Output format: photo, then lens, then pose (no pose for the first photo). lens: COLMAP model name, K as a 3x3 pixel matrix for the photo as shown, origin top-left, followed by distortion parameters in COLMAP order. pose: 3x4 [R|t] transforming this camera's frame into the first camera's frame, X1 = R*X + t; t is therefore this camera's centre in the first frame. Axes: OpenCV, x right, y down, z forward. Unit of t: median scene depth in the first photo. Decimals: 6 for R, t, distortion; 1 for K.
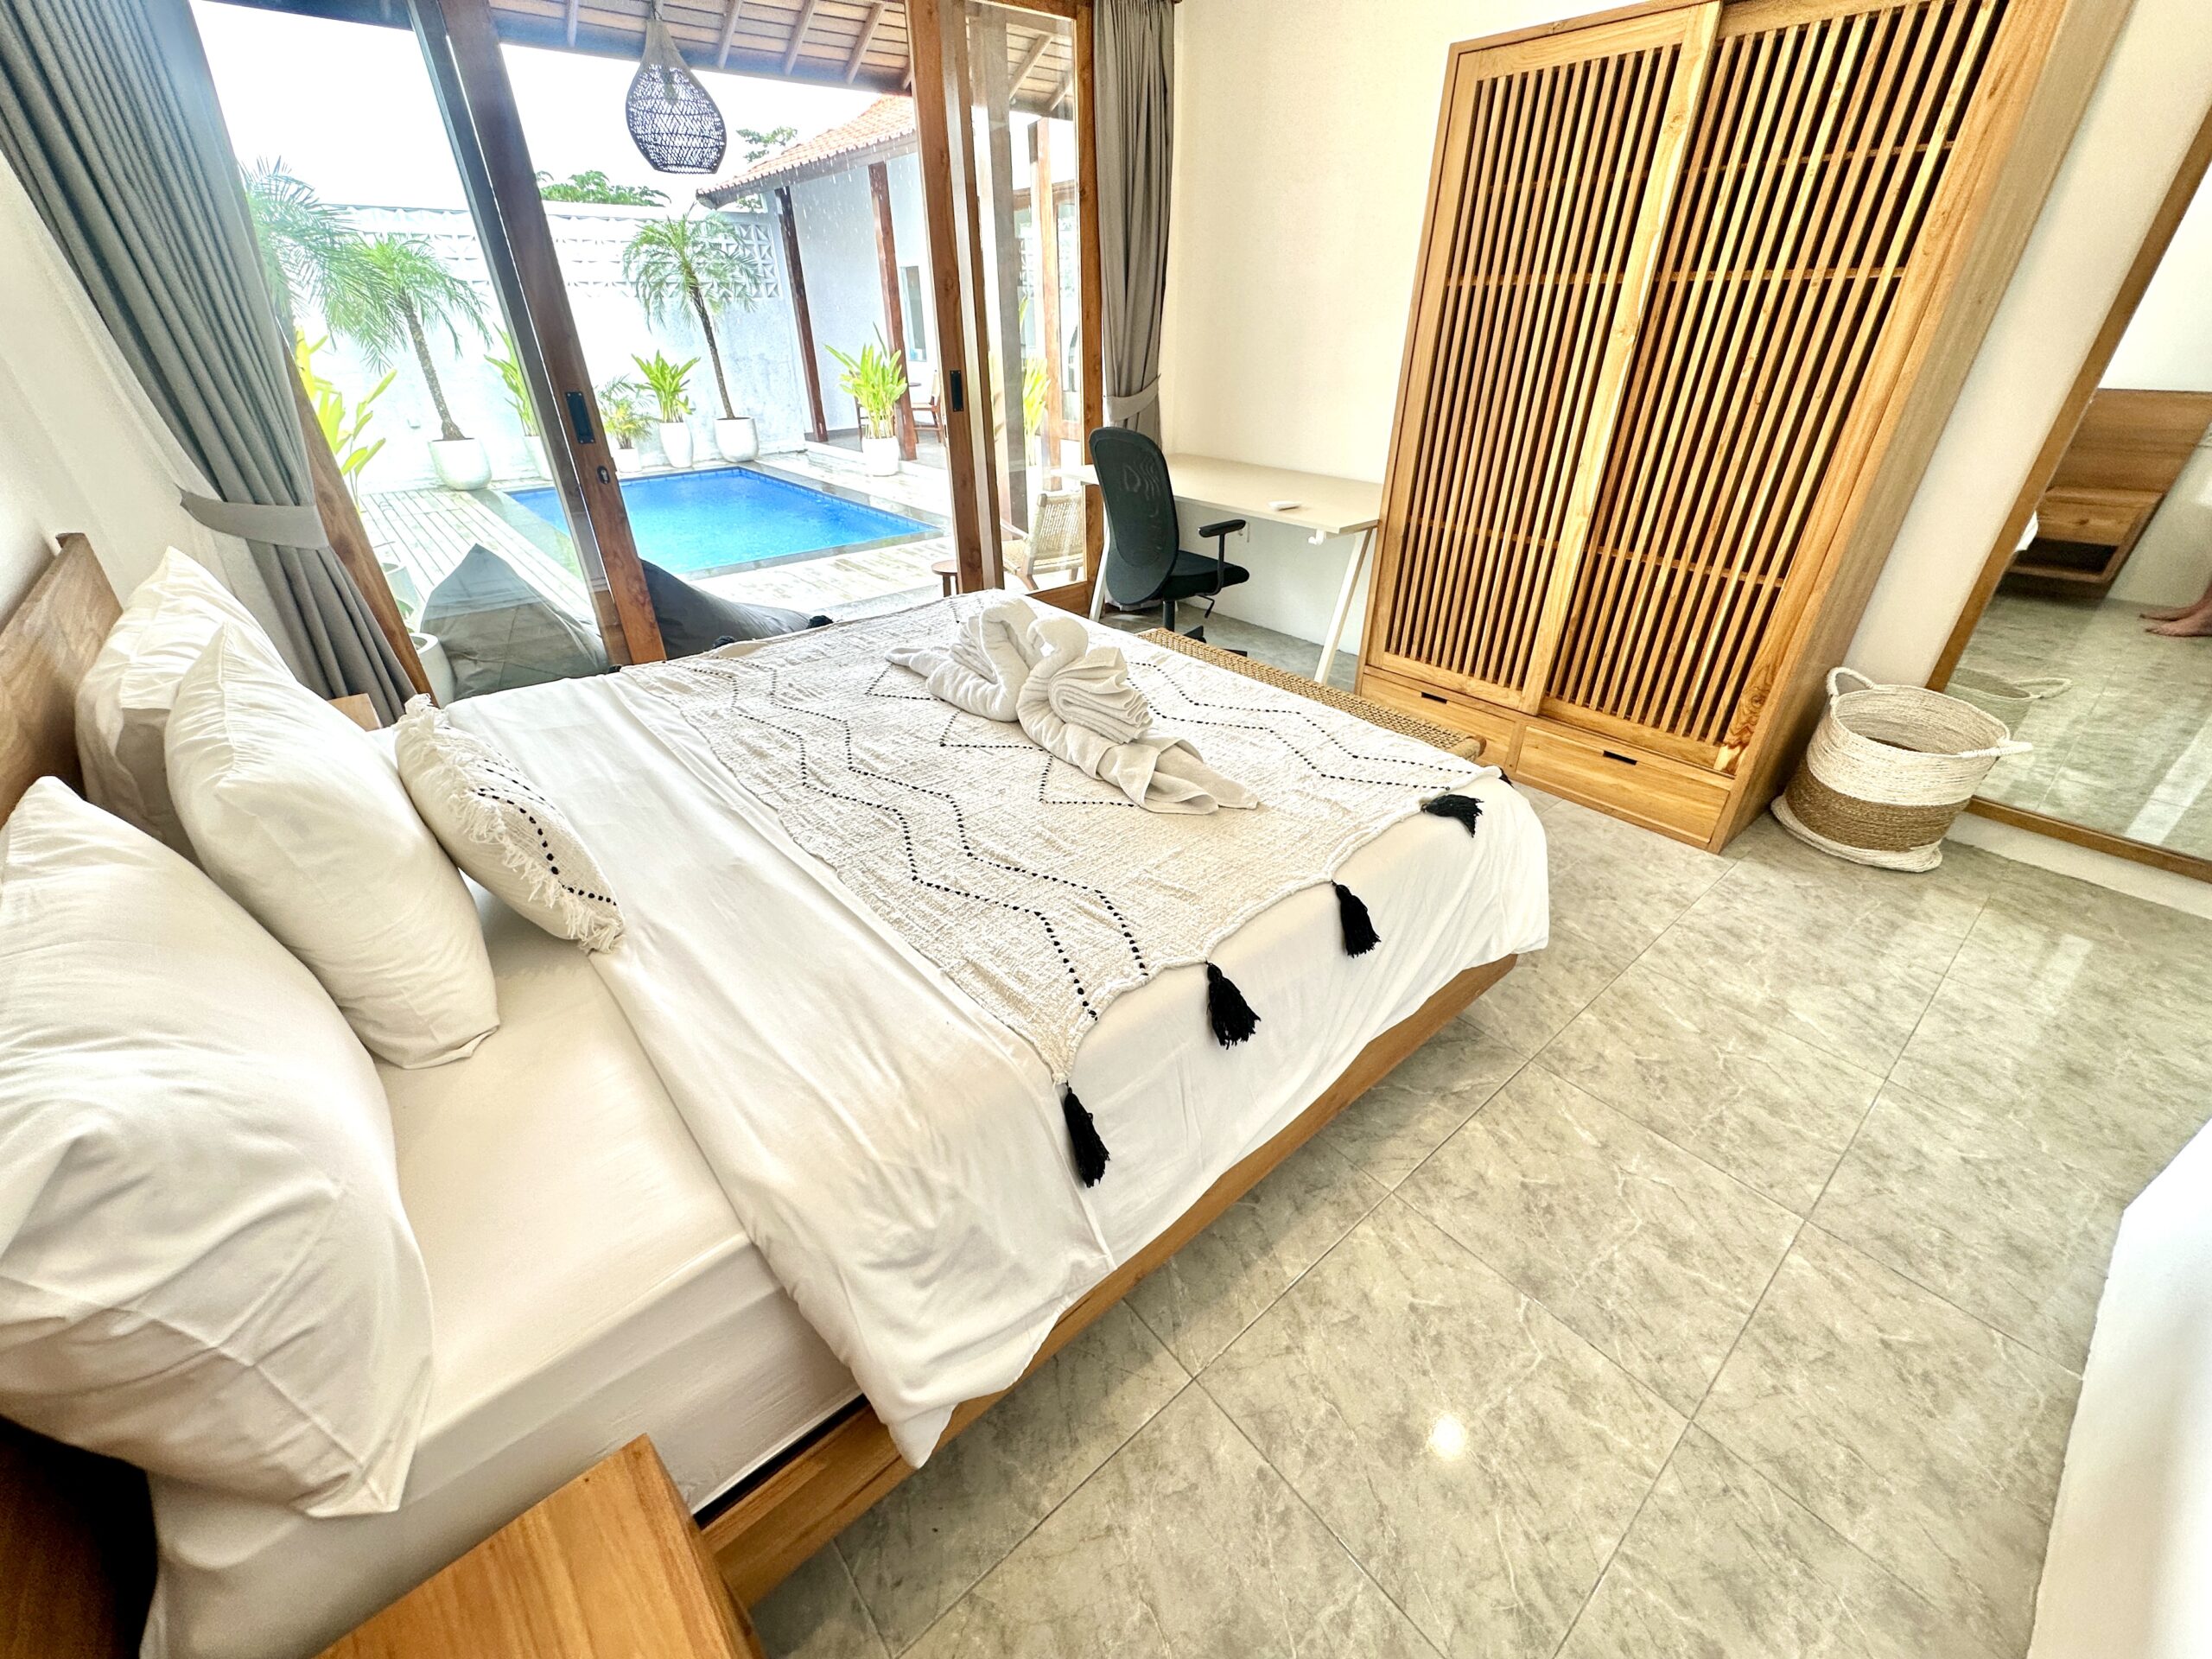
lens RADIAL K [[896.0, 0, 1106.0], [0, 896.0, 829.5], [0, 0, 1]] dist [0.002892, 0.000311]
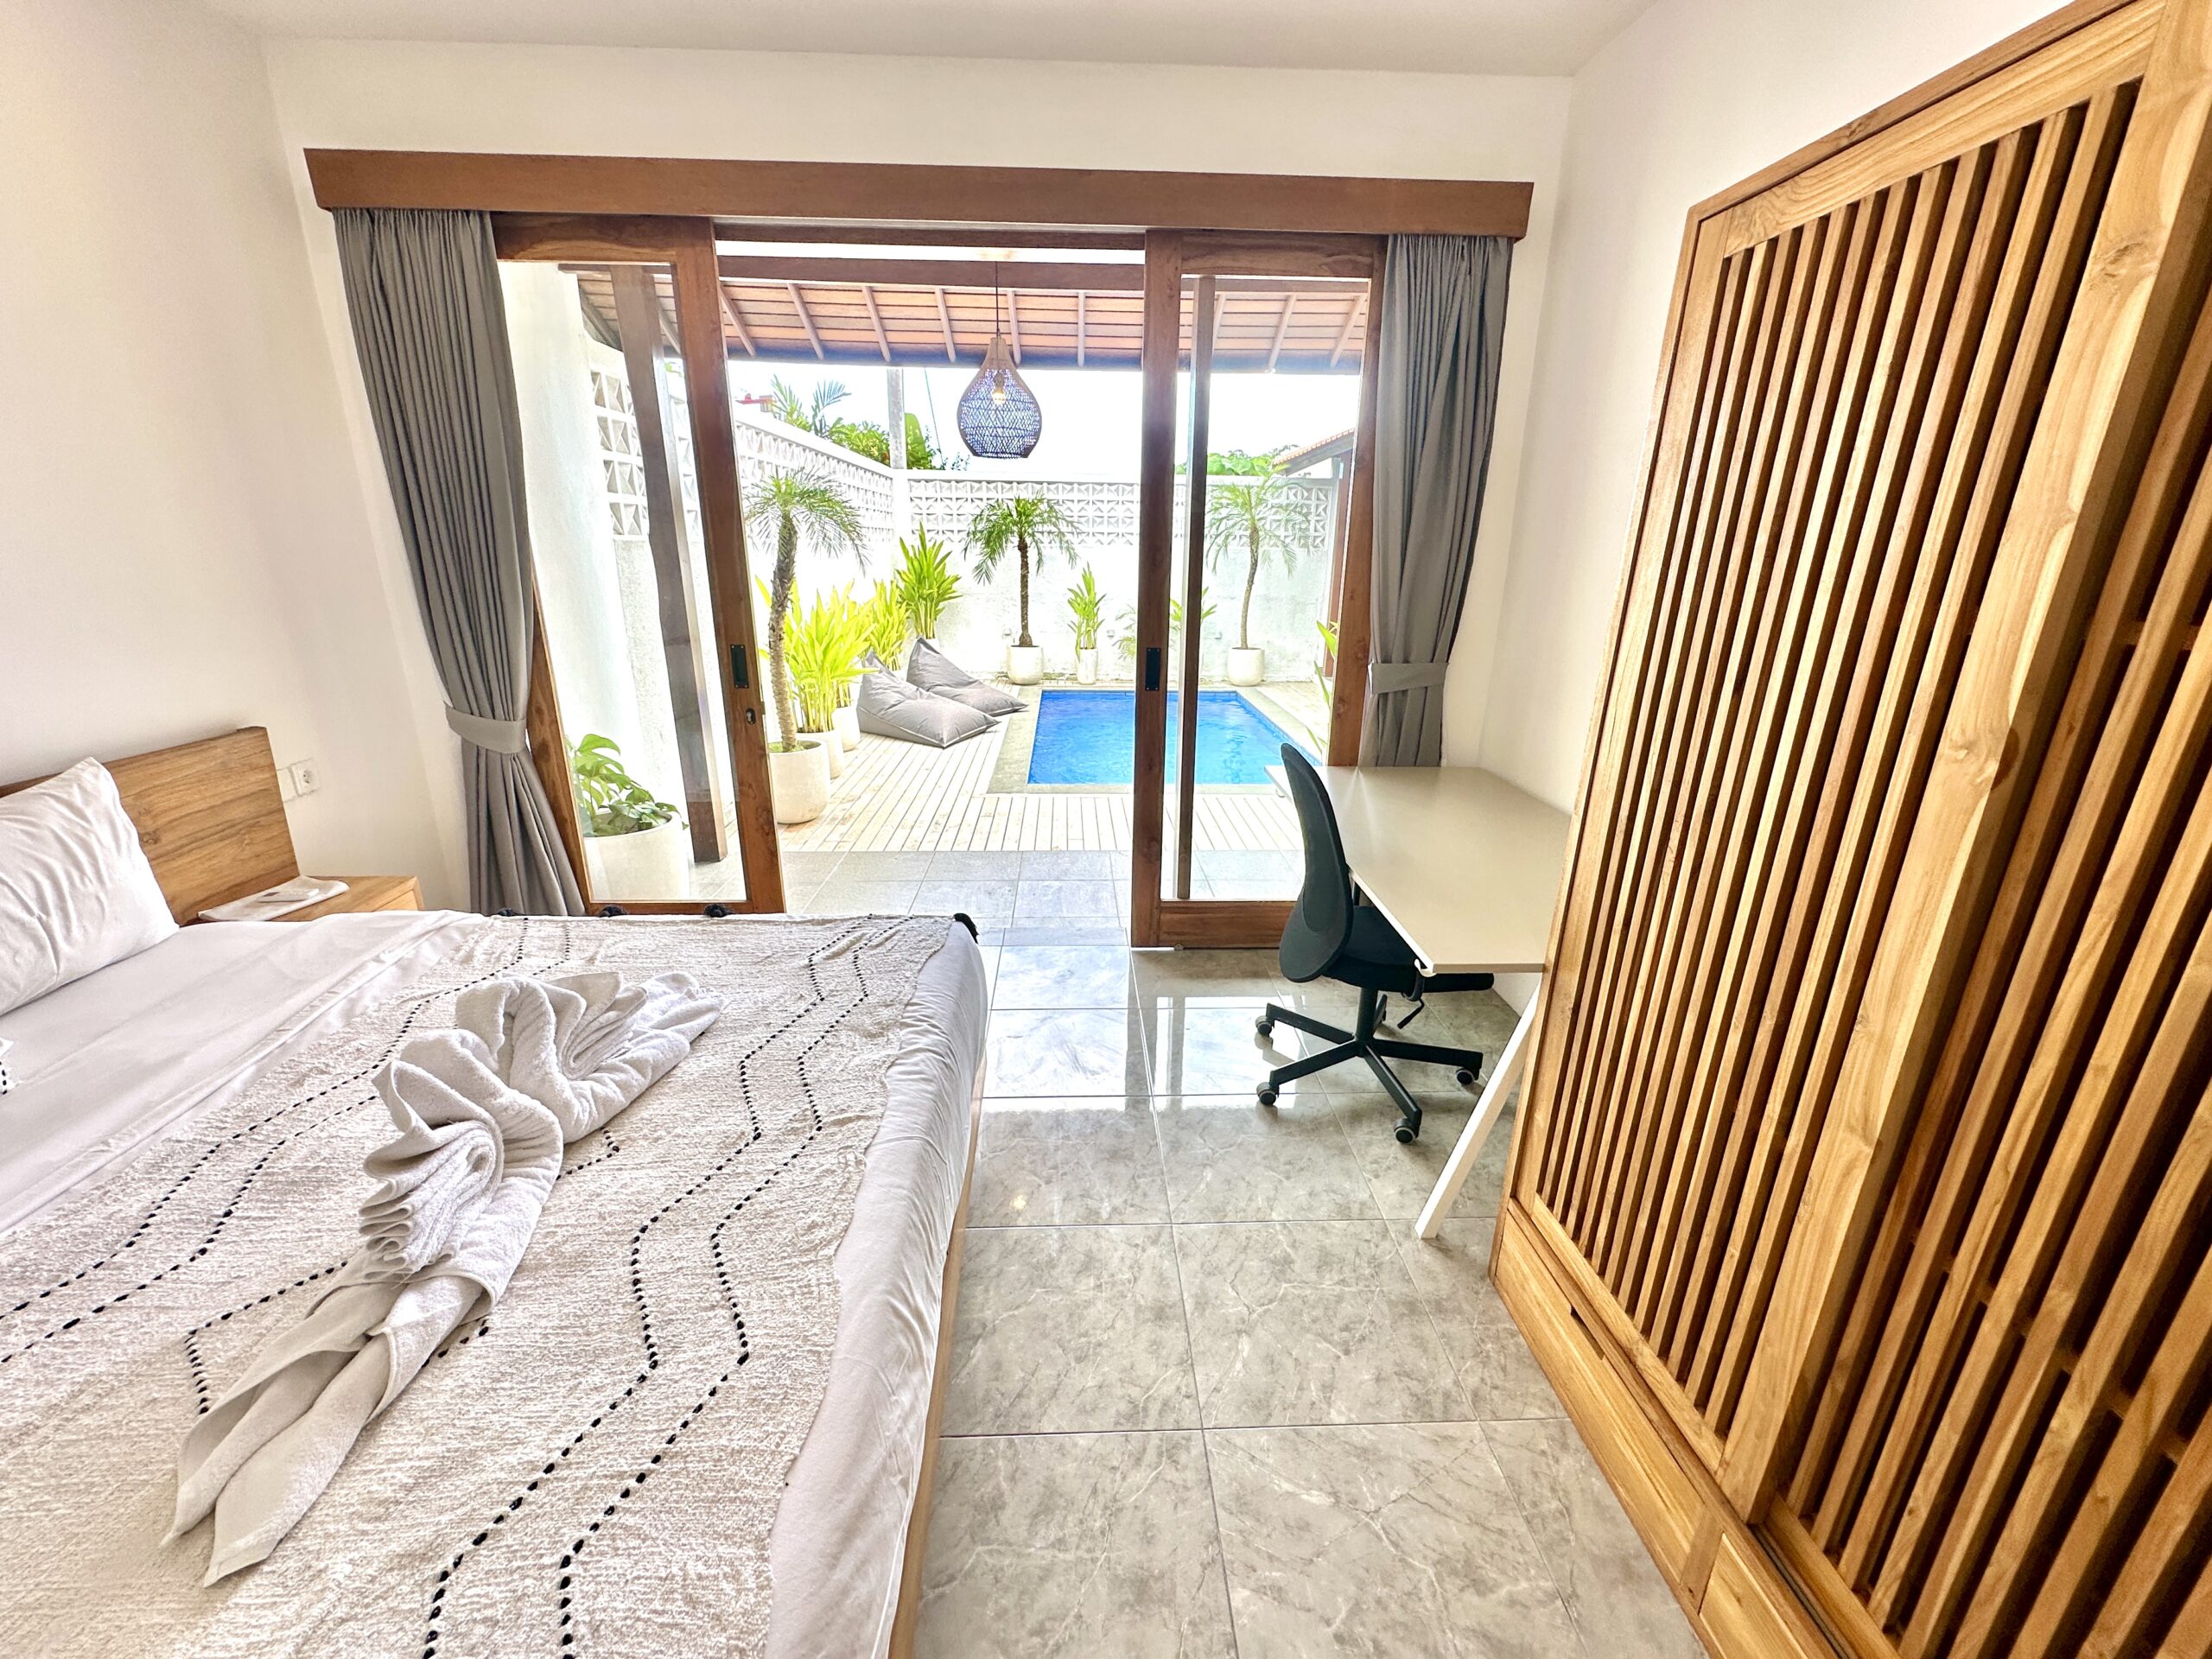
lens RADIAL K [[896.0, 0, 1106.0], [0, 896.0, 829.5], [0, 0, 1]] dist [0.002892, 0.000311]
pose [[0.799221, 0.201795, -0.566148, 0.385812], [-0.323166, 0.938484, -0.121699, -0.268358], [0.506763, 0.280224, 0.815270, 0.381175]]
